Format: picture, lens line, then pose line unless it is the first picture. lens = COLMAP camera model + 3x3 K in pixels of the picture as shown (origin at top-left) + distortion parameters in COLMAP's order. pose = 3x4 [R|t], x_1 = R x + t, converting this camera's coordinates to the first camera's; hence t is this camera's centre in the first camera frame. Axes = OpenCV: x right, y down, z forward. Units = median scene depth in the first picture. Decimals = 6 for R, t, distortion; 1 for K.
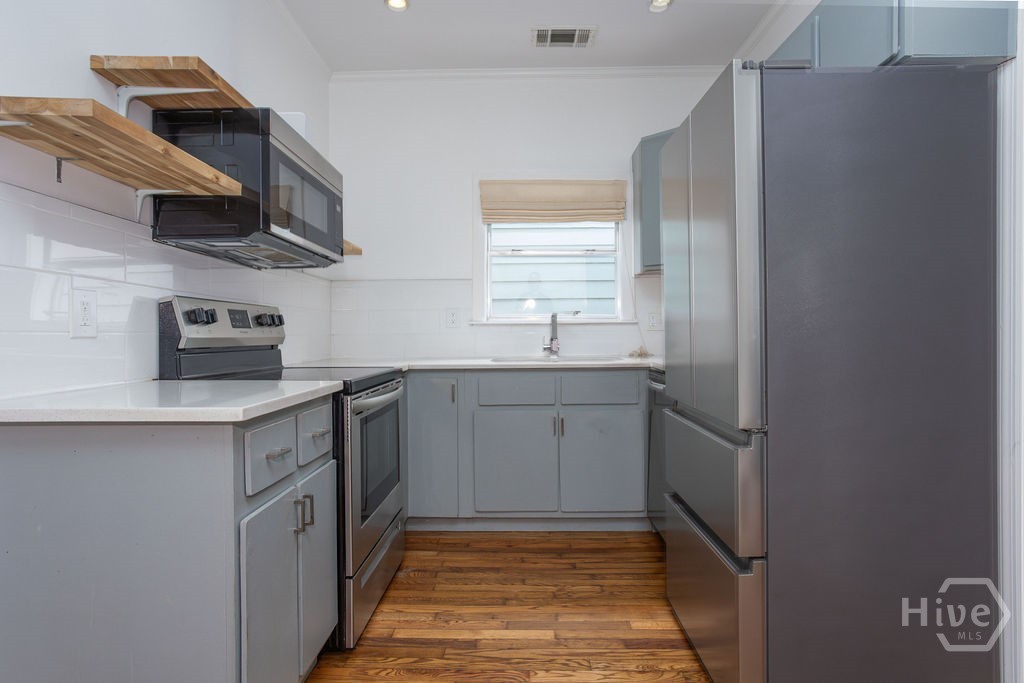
lens RADIAL K [[535.7, 0, 509.3], [0, 535.7, 336.2], [0, 0, 1]] dist [-0.046378, 0.004315]
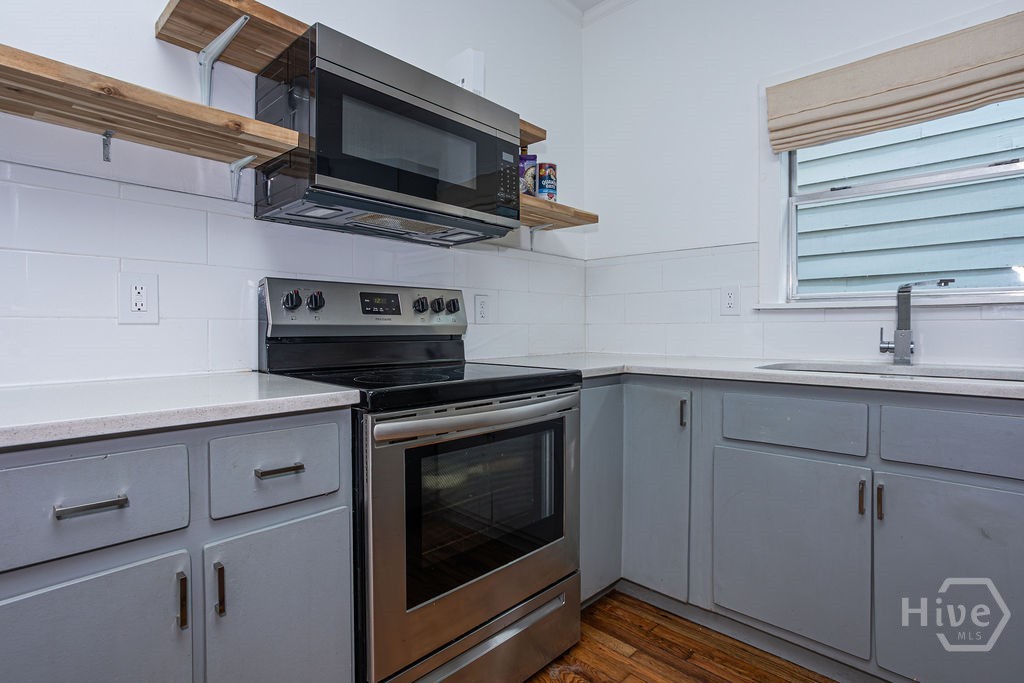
lens RADIAL K [[501.8, 0, 518.7], [0, 501.8, 336.0], [0, 0, 1]] dist [-0.027024, 0.005844]
pose [[0.744376, 0.015550, -0.667579, 0.174768], [-0.004959, 0.999830, 0.017760, 0.003018], [0.667742, -0.009910, 0.744327, 0.472754]]
